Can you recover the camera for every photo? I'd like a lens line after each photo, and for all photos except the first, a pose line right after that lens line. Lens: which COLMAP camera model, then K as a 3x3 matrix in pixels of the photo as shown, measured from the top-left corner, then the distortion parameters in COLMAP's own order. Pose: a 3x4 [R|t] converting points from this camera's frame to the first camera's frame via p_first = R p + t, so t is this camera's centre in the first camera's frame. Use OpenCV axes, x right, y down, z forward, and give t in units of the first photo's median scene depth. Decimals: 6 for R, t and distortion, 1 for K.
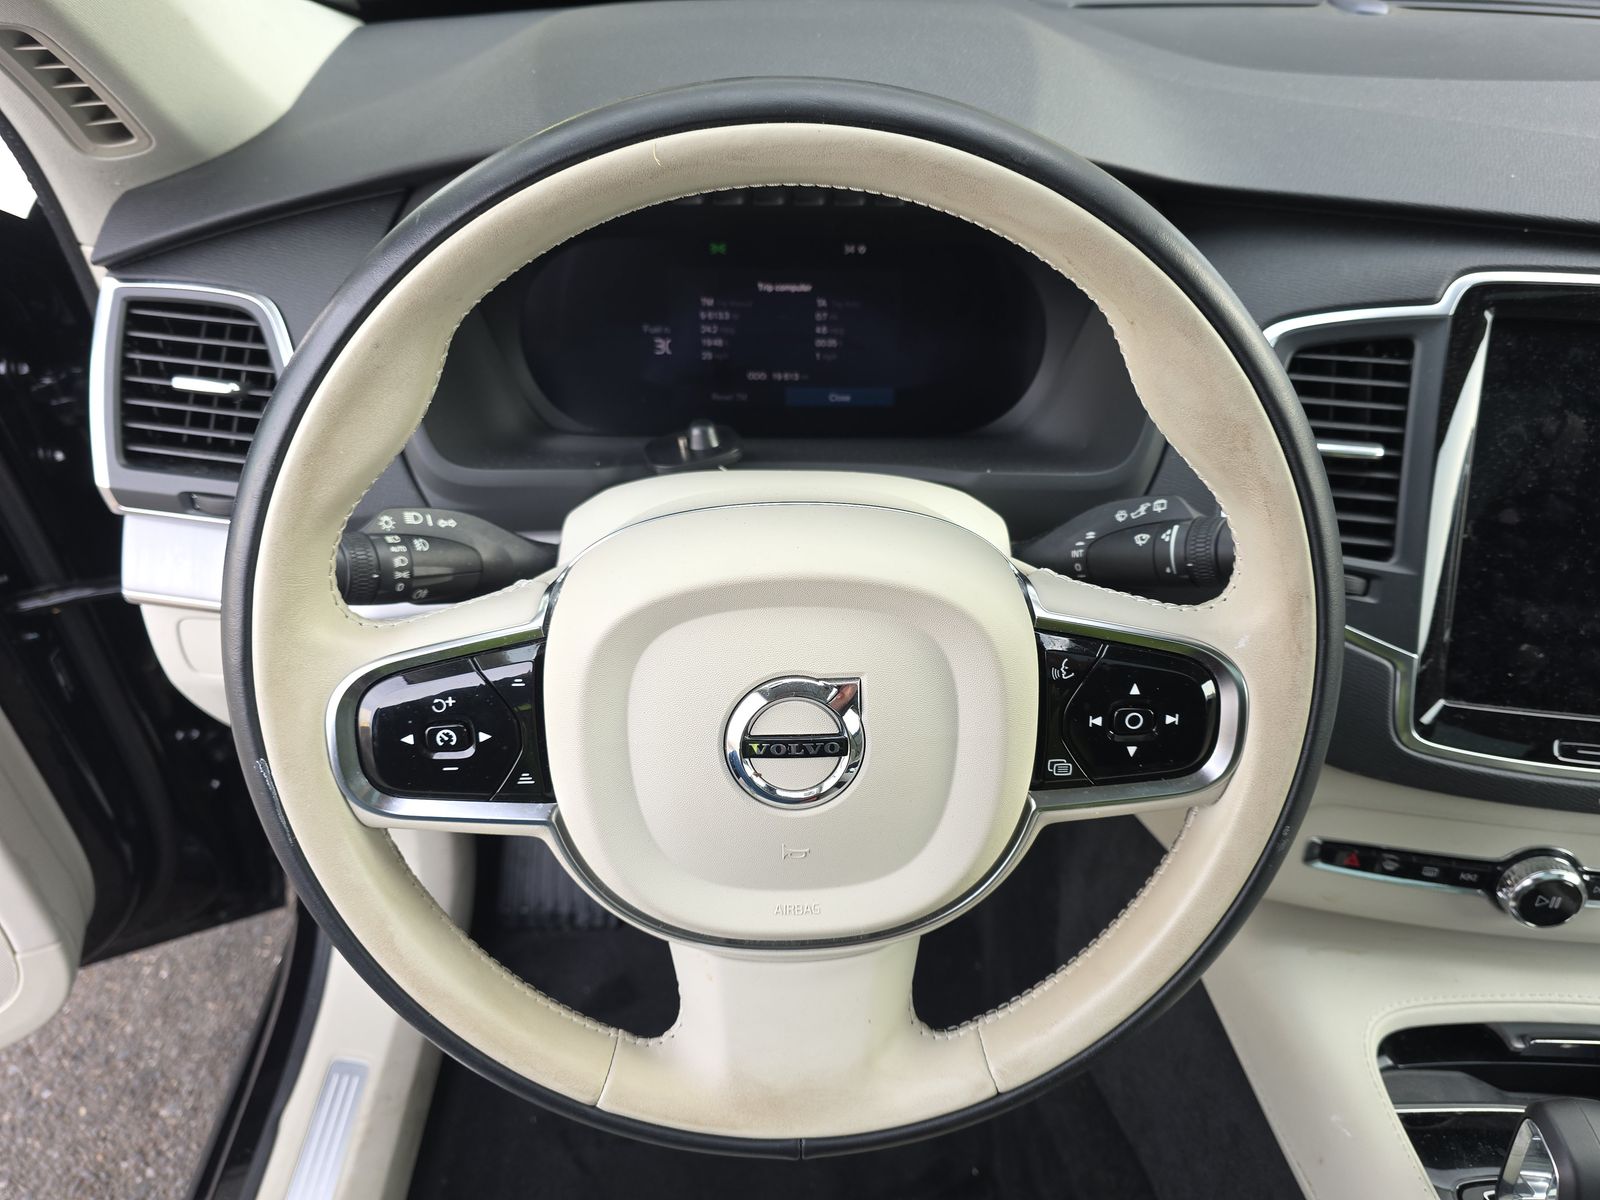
lens RADIAL K [[1083.1, 0, 808.5], [0, 1083.1, 606.4], [0, 0, 1]] dist [0.040292, -0.006908]
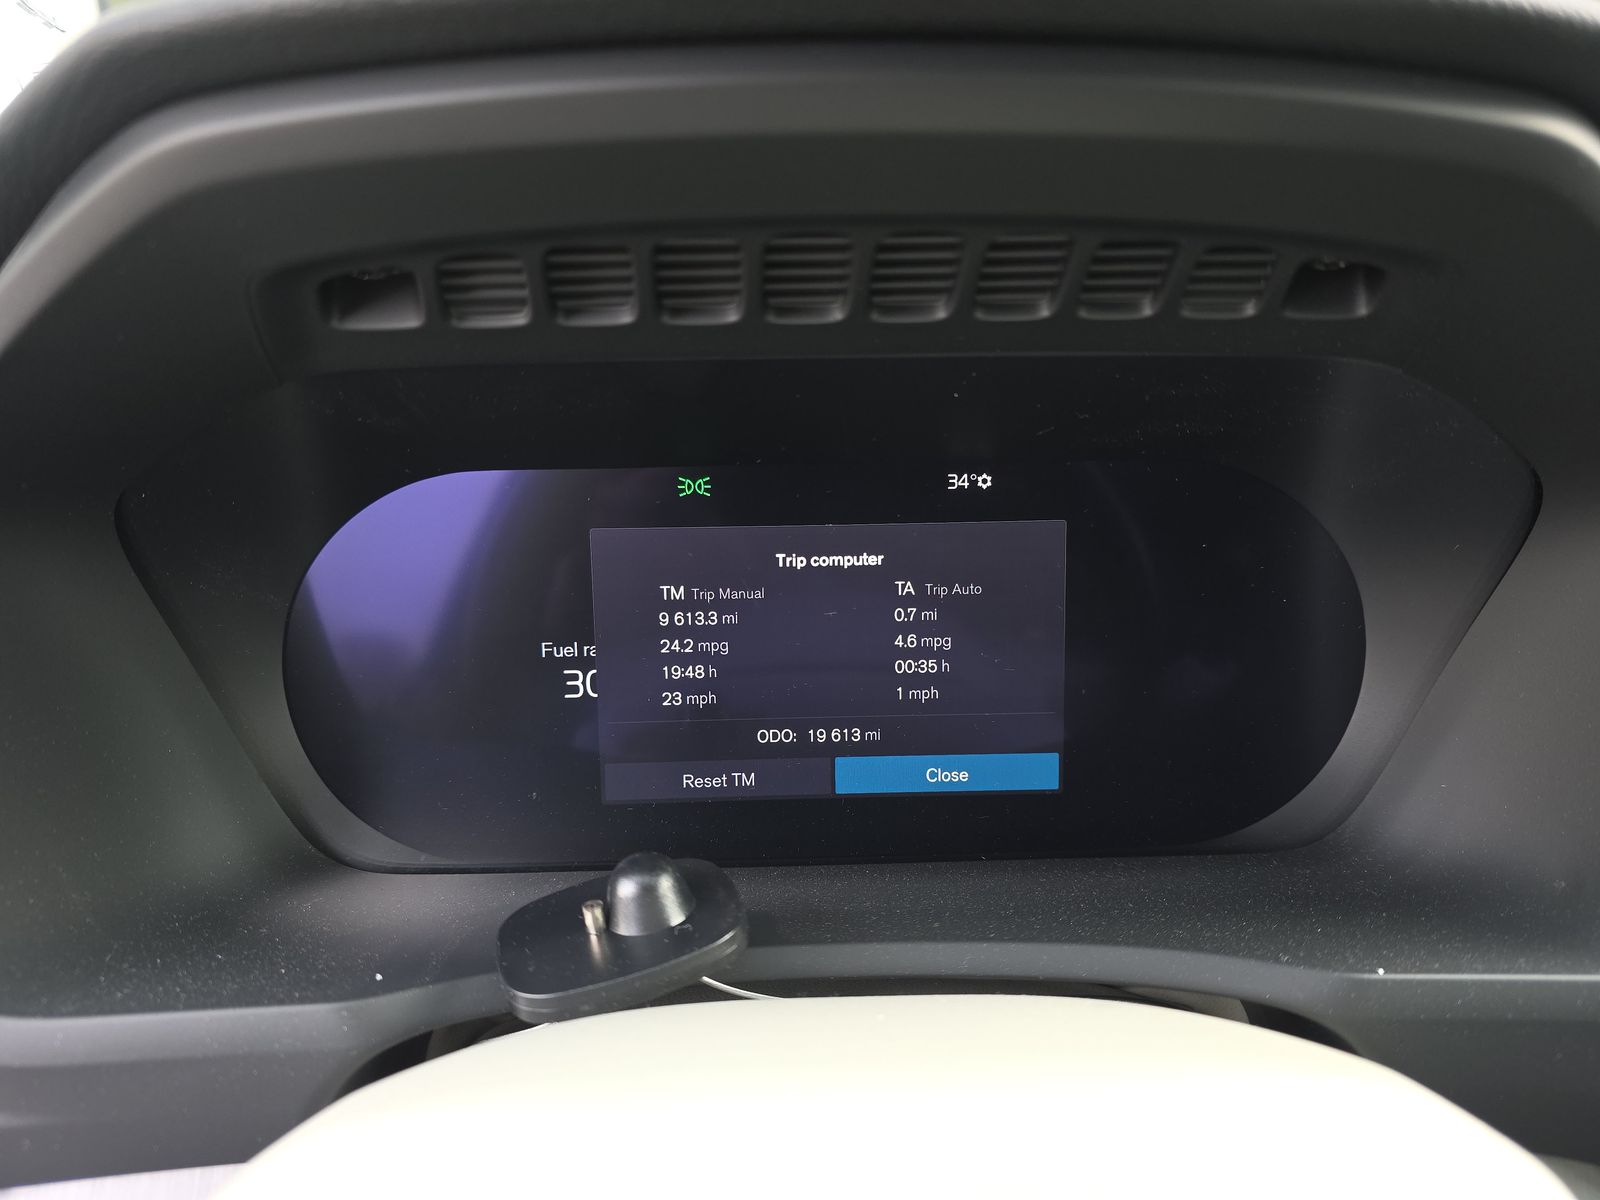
lens RADIAL K [[1083.1, 0, 804.4], [0, 1083.1, 599.1], [0, 0, 1]] dist [0.040292, -0.006908]
pose [[0.999453, -0.031502, -0.010071, -0.028916], [0.026833, 0.950388, -0.309907, -0.124004], [0.019334, 0.309467, 0.950714, 0.536177]]
